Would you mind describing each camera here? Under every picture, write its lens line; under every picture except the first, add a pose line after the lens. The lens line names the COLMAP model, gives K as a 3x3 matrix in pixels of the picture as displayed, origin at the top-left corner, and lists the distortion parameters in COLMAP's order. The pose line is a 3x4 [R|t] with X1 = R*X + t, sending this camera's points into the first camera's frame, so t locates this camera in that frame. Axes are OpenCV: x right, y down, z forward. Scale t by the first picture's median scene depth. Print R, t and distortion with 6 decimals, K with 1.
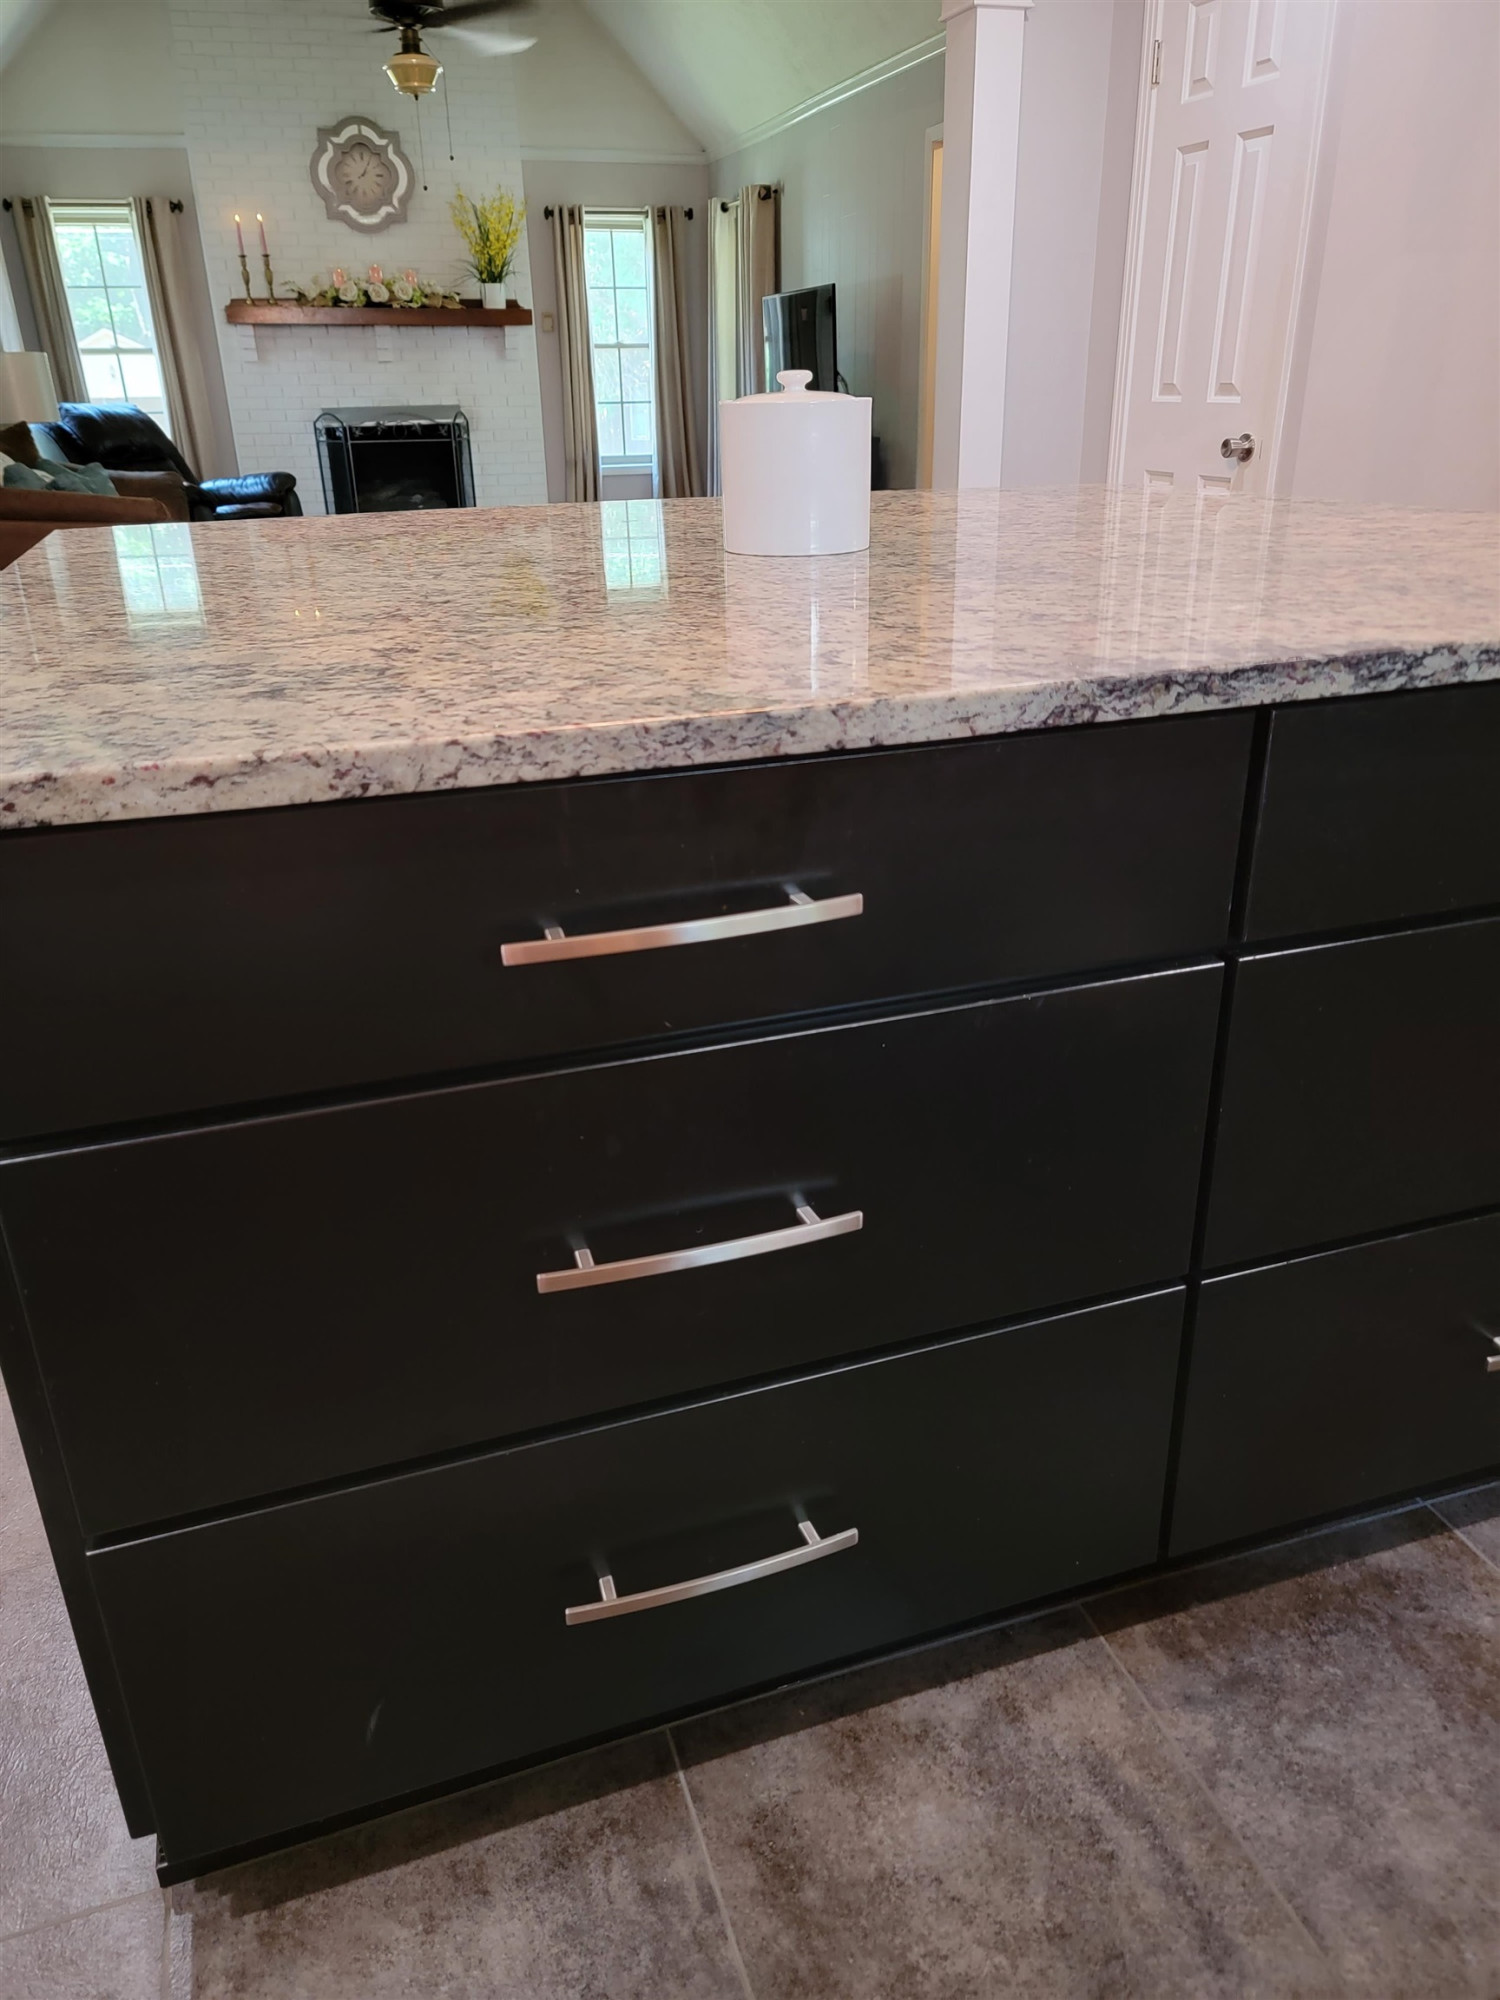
lens RADIAL K [[1380.5, 0, 755.7], [0, 1380.5, 997.8], [0, 0, 1]] dist [0.067308, -0.064583]
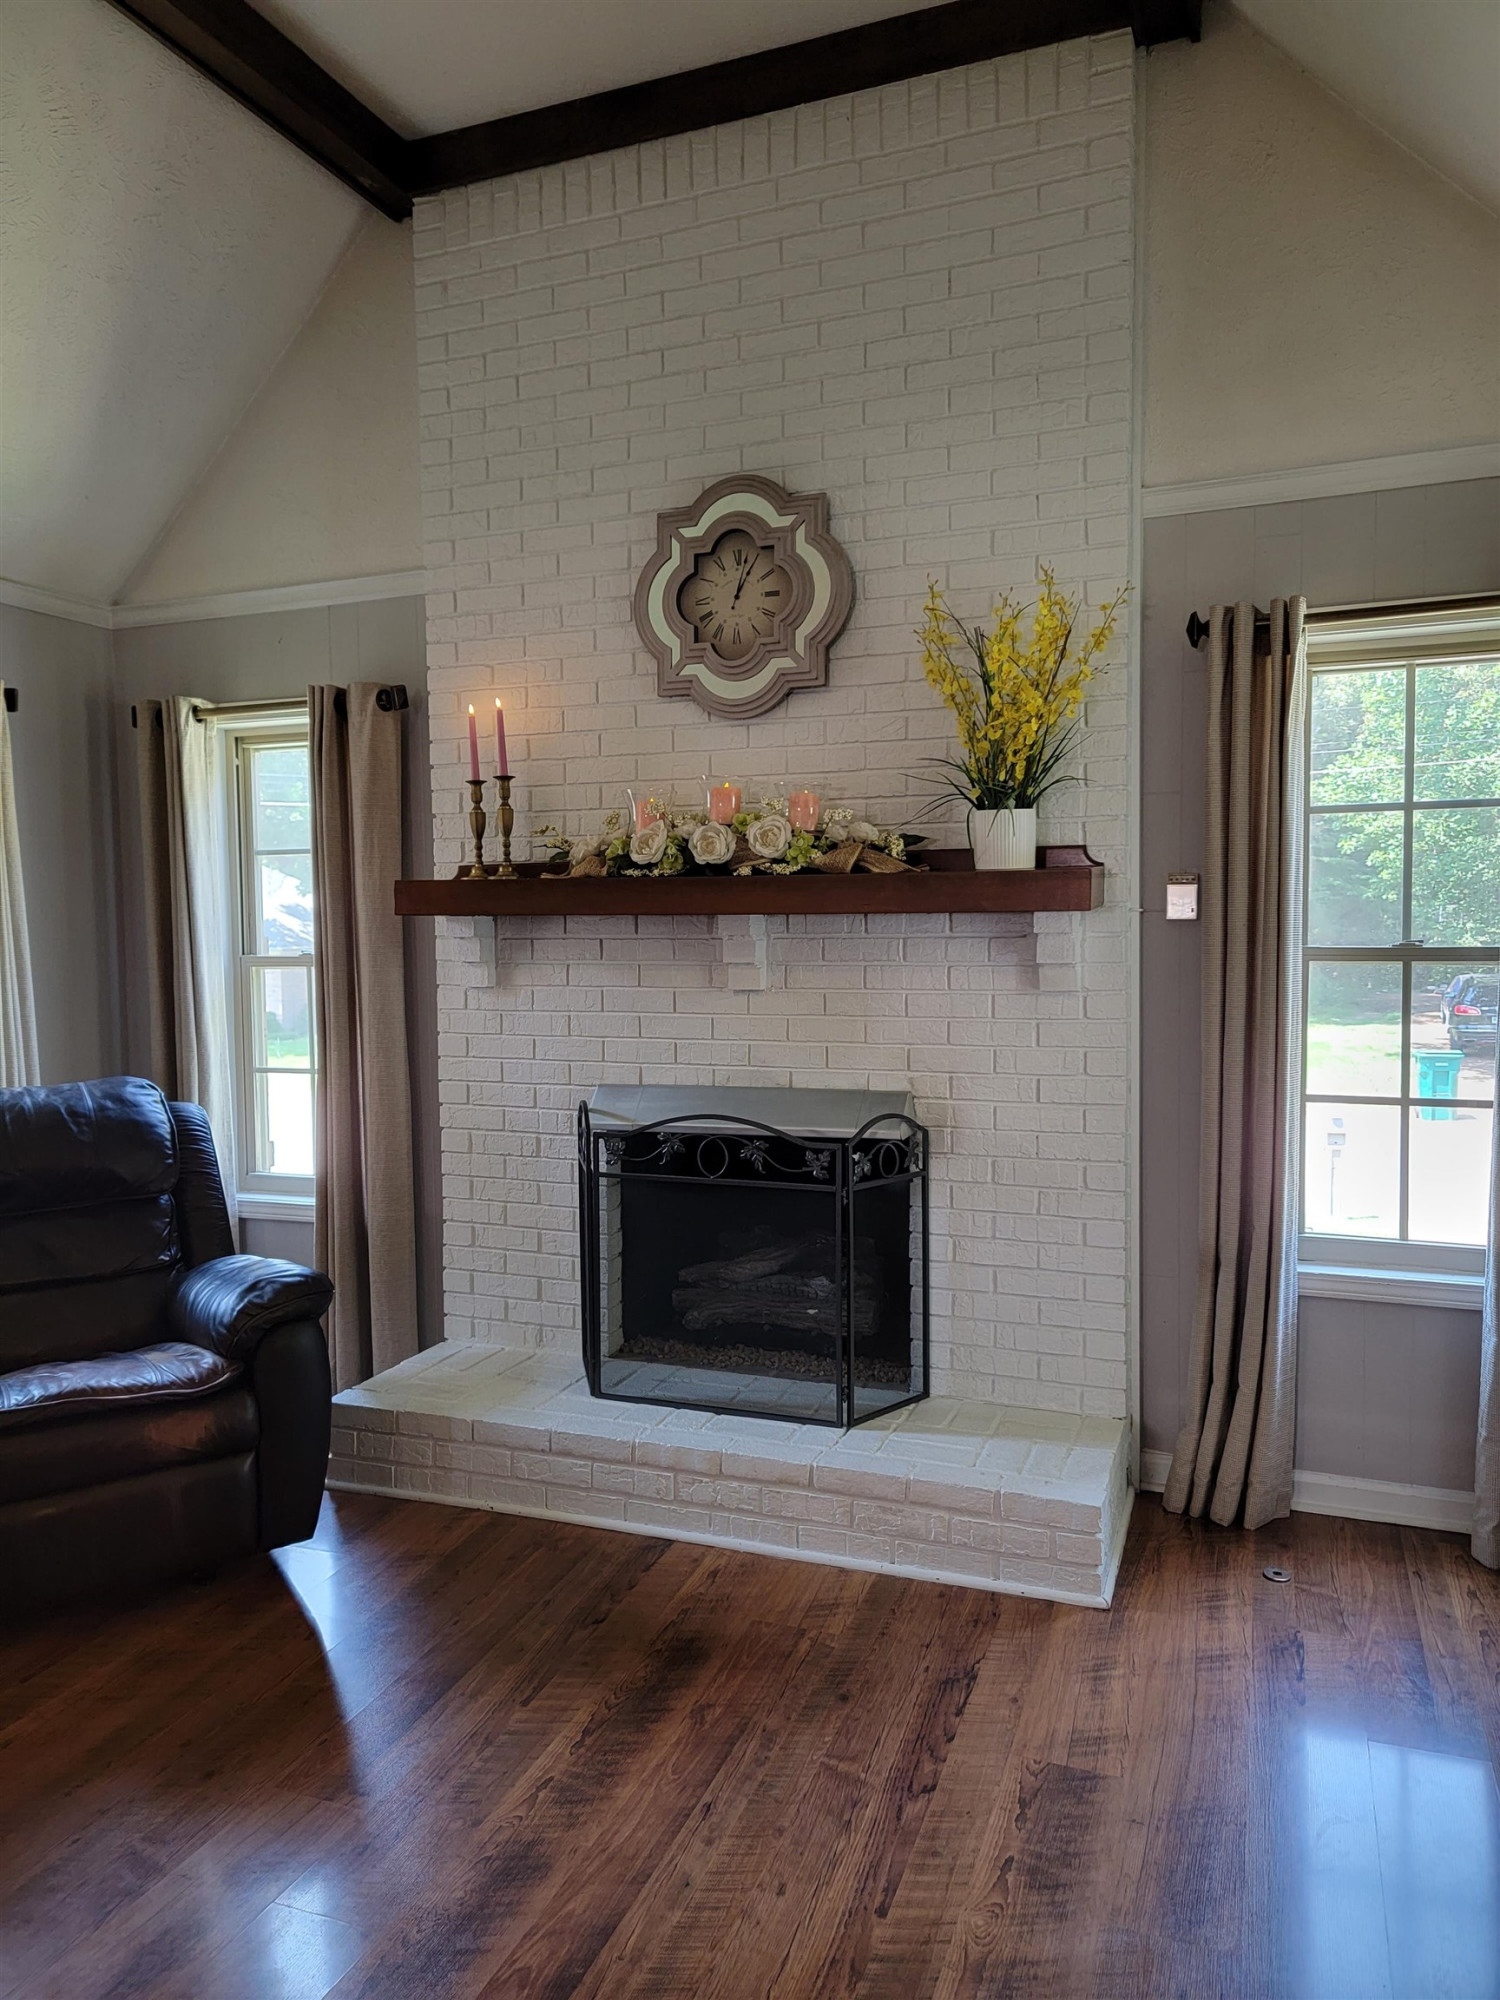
lens RADIAL K [[1380.5, 0, 755.7], [0, 1380.5, 997.8], [0, 0, 1]] dist [0.067308, -0.064583]
pose [[0.773518, 0.041053, -0.632443, -0.003724], [-0.258850, 0.931339, -0.256135, -0.359223], [0.578503, 0.361833, 0.731034, 0.724968]]
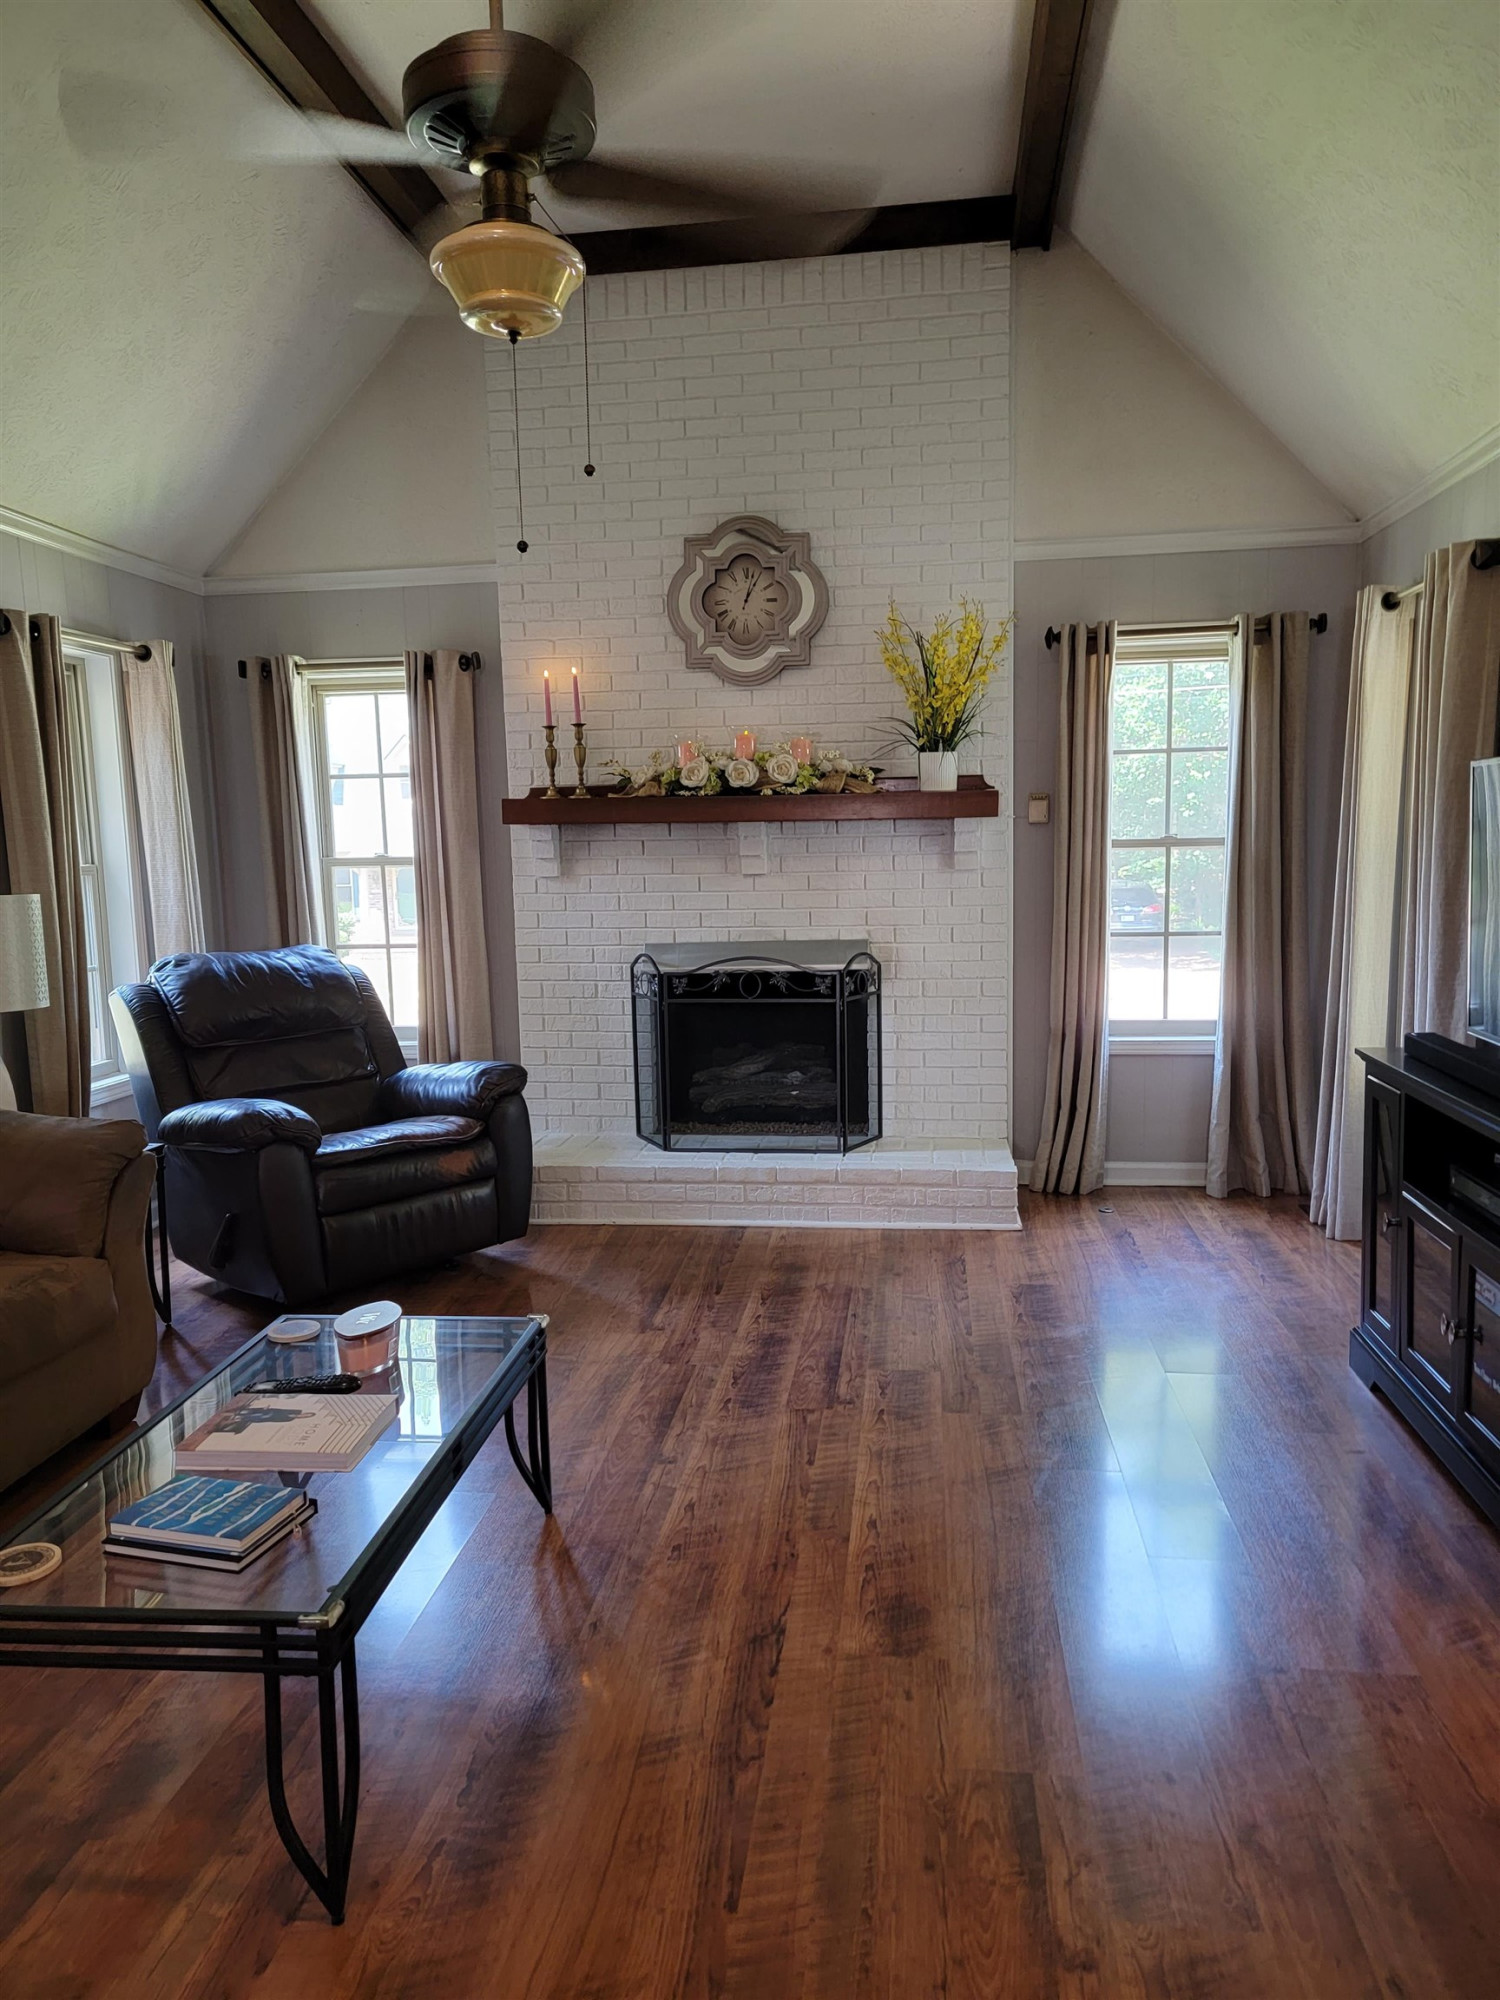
lens RADIAL K [[1381.1, 0, 753.7], [0, 1381.1, 1013.7], [0, 0, 1]] dist [0.059145, -0.064215]
pose [[0.901508, 0.051952, -0.429633, -0.004612], [-0.170388, 0.955192, -0.242023, -0.260082], [0.397809, 0.291390, 0.869965, 0.512684]]
